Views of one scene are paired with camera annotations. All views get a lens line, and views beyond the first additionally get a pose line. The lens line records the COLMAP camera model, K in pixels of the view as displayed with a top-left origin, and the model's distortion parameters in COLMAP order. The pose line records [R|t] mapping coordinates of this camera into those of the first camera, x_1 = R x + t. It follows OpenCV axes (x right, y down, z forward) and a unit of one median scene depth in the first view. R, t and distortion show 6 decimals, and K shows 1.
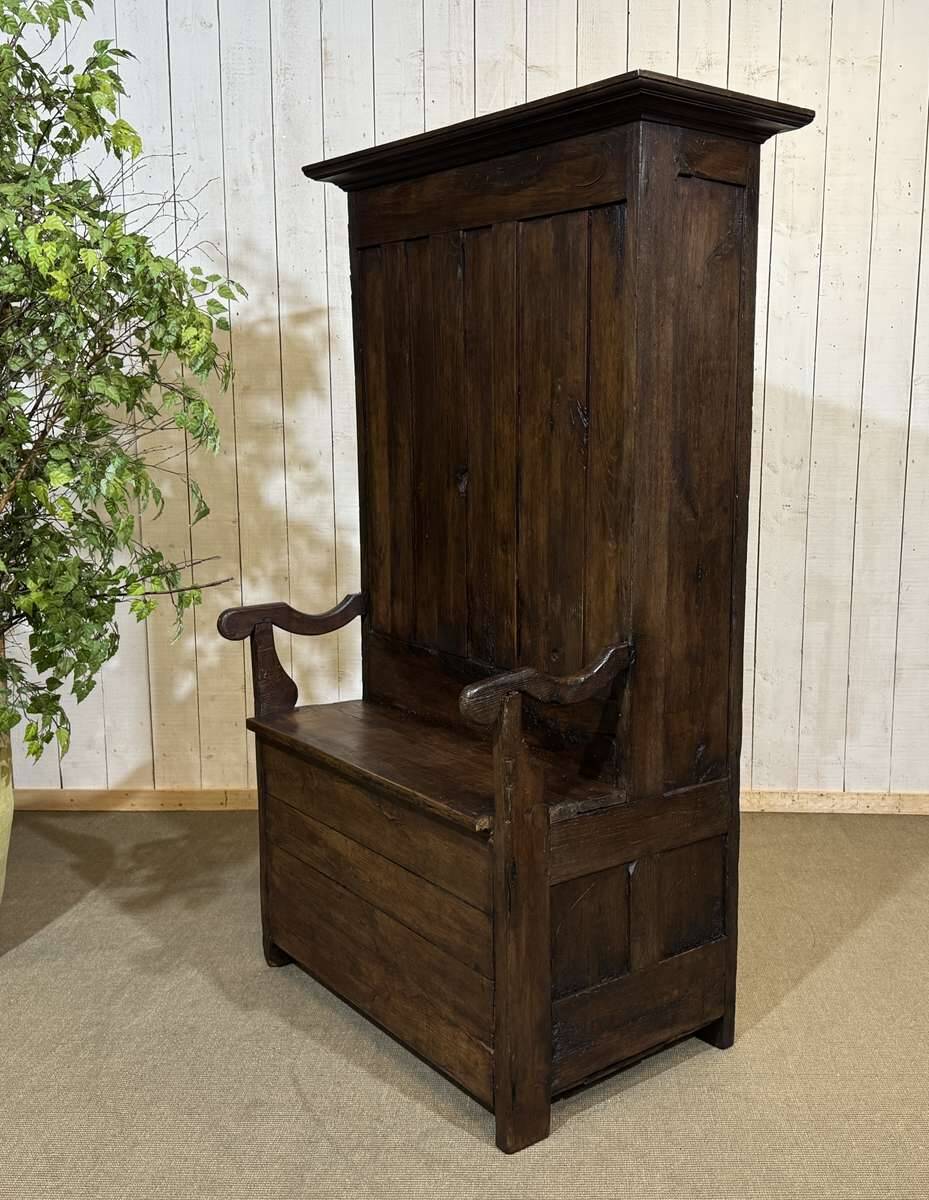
lens RADIAL K [[1222.8, 0, 567.5], [0, 1222.8, 603.2], [0, 0, 1]] dist [0.158376, -0.338288]
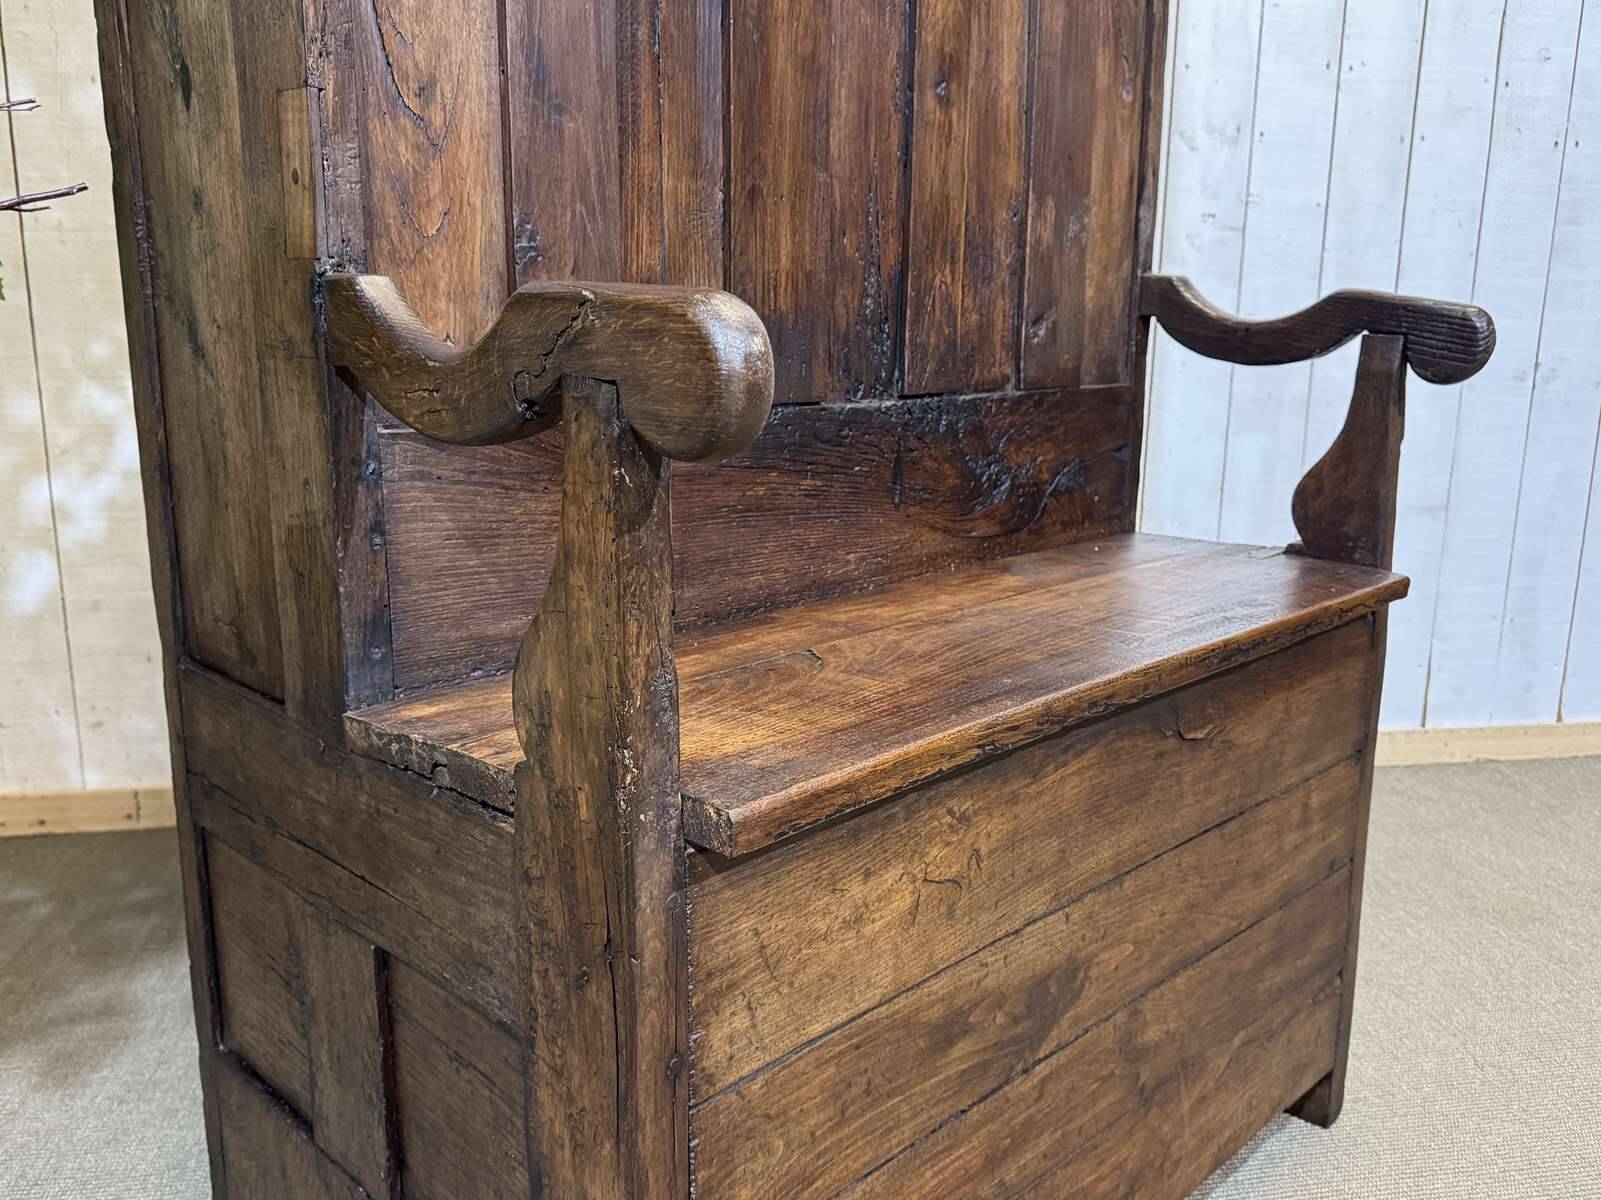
lens RADIAL K [[1357.2, 0, 803.1], [0, 1357.2, 607.7], [0, 0, 1]] dist [0.126883, -0.241962]
pose [[0.985356, -0.032898, 0.167303, -0.147259], [0.022905, 0.997856, 0.061314, 0.072253], [-0.168961, -0.056585, 0.983997, 0.596478]]
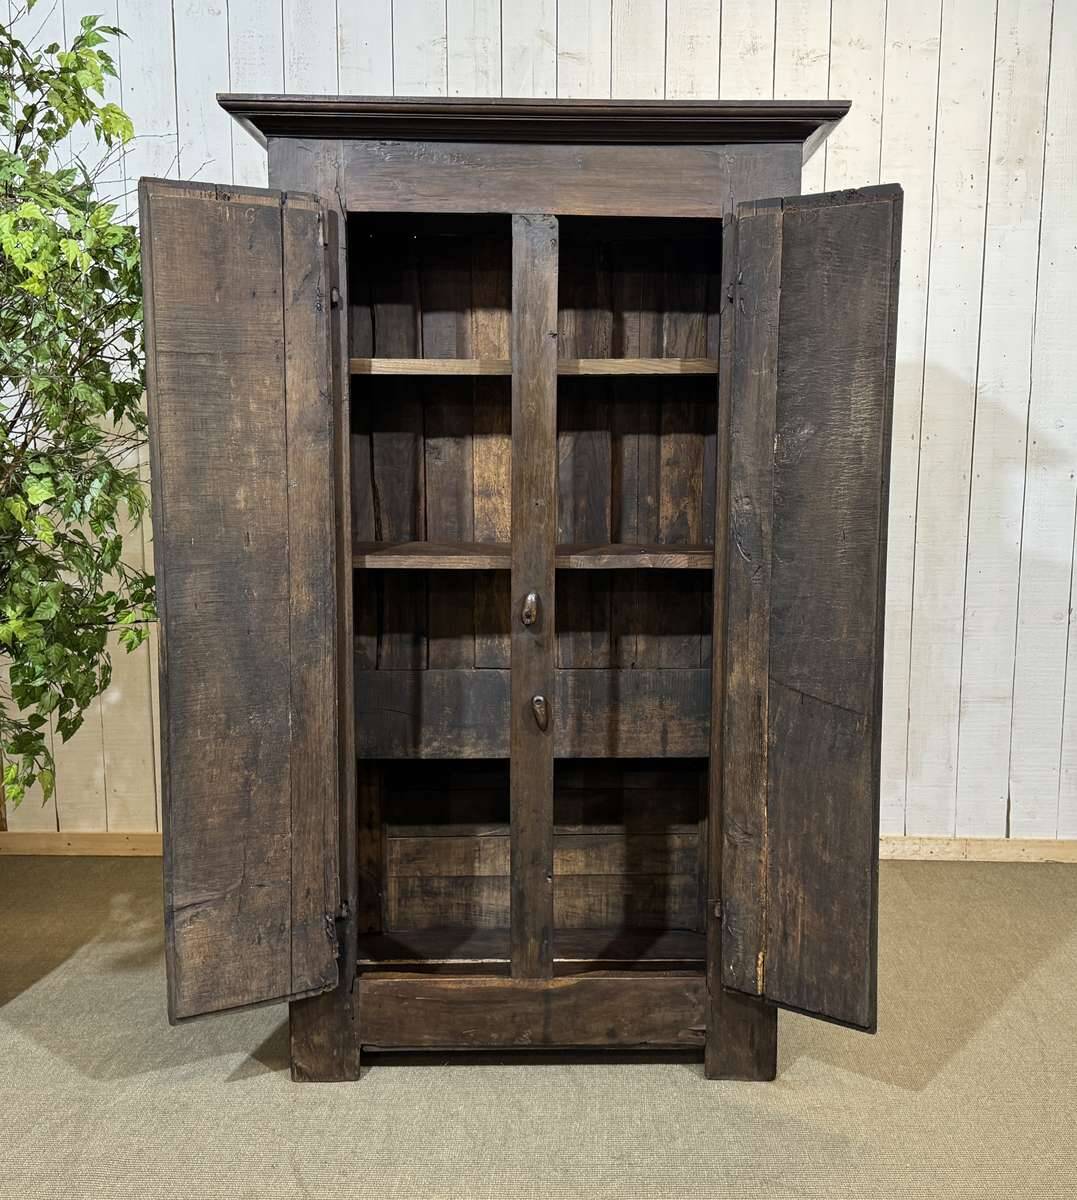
lens RADIAL K [[1258.9, 0, 584.7], [0, 1258.9, 604.5], [0, 0, 1]] dist [0.159733, -0.339405]
pose [[0.999858, -0.002096, -0.016697, 0.003469], [0.001766, 0.999804, -0.019723, -0.001326], [0.016735, 0.019691, 0.999666, 0.069134]]
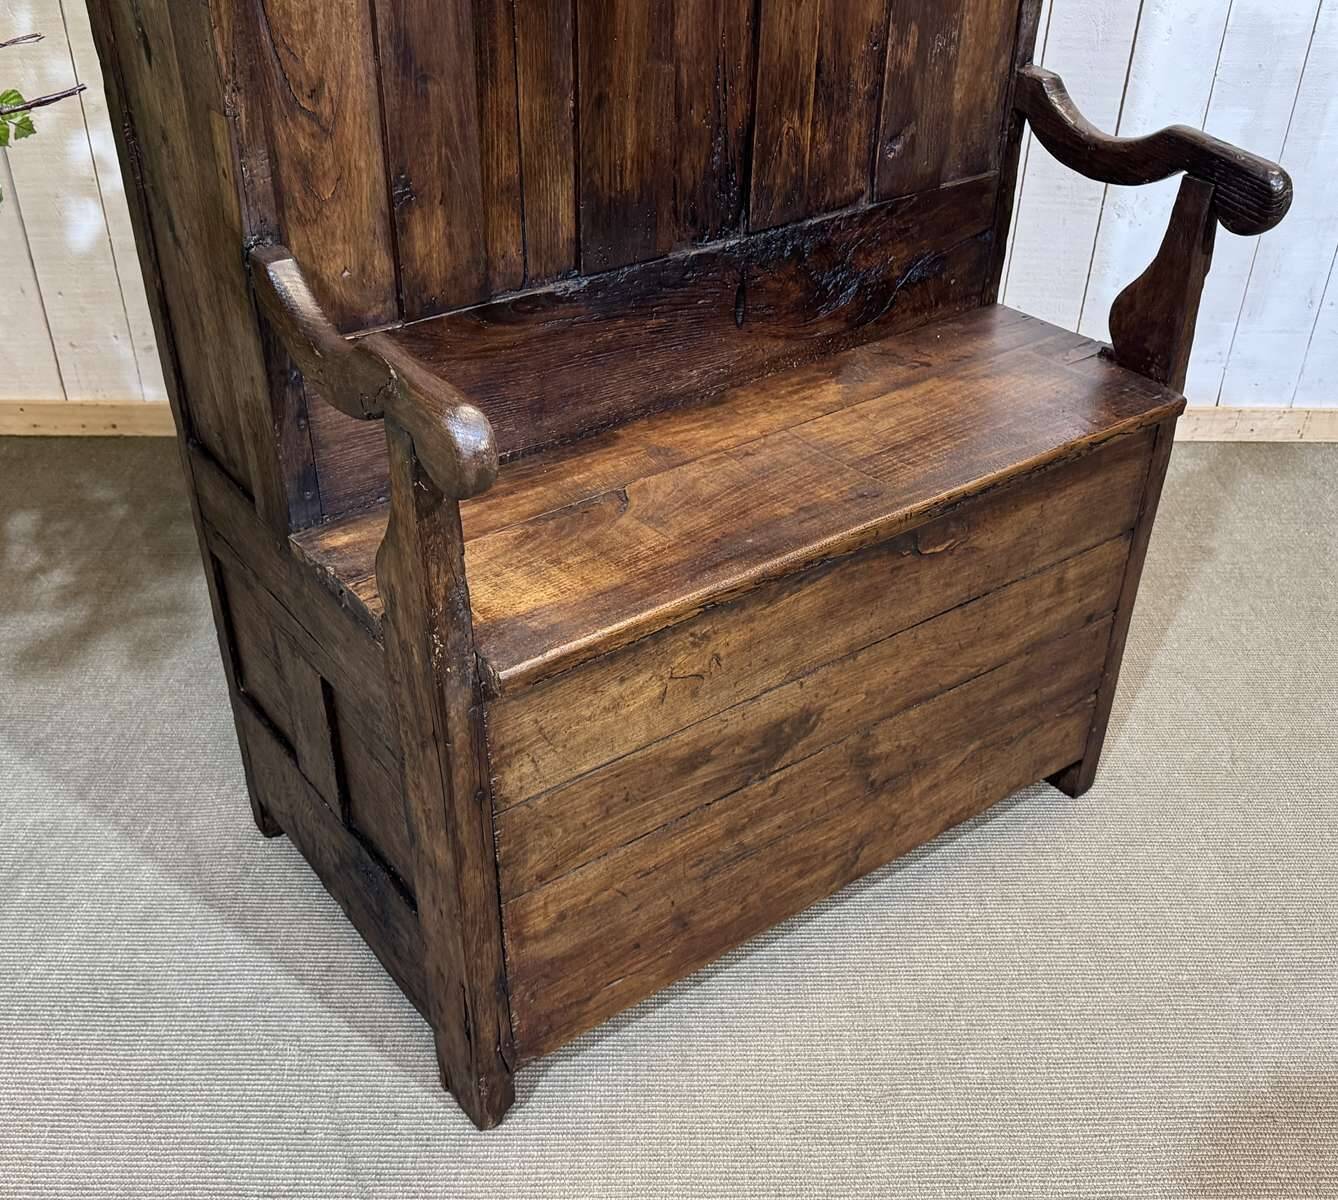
lens RADIAL K [[1403.6, 0, 644.1], [0, 1403.6, 649.2], [0, 0, 1]] dist [0.159733, -0.339405]
pose [[0.999996, 0.001637, 0.002377, -0.080708], [-0.002500, 0.902678, 0.430308, -0.056646], [-0.001441, -0.430313, 0.902679, 0.473321]]
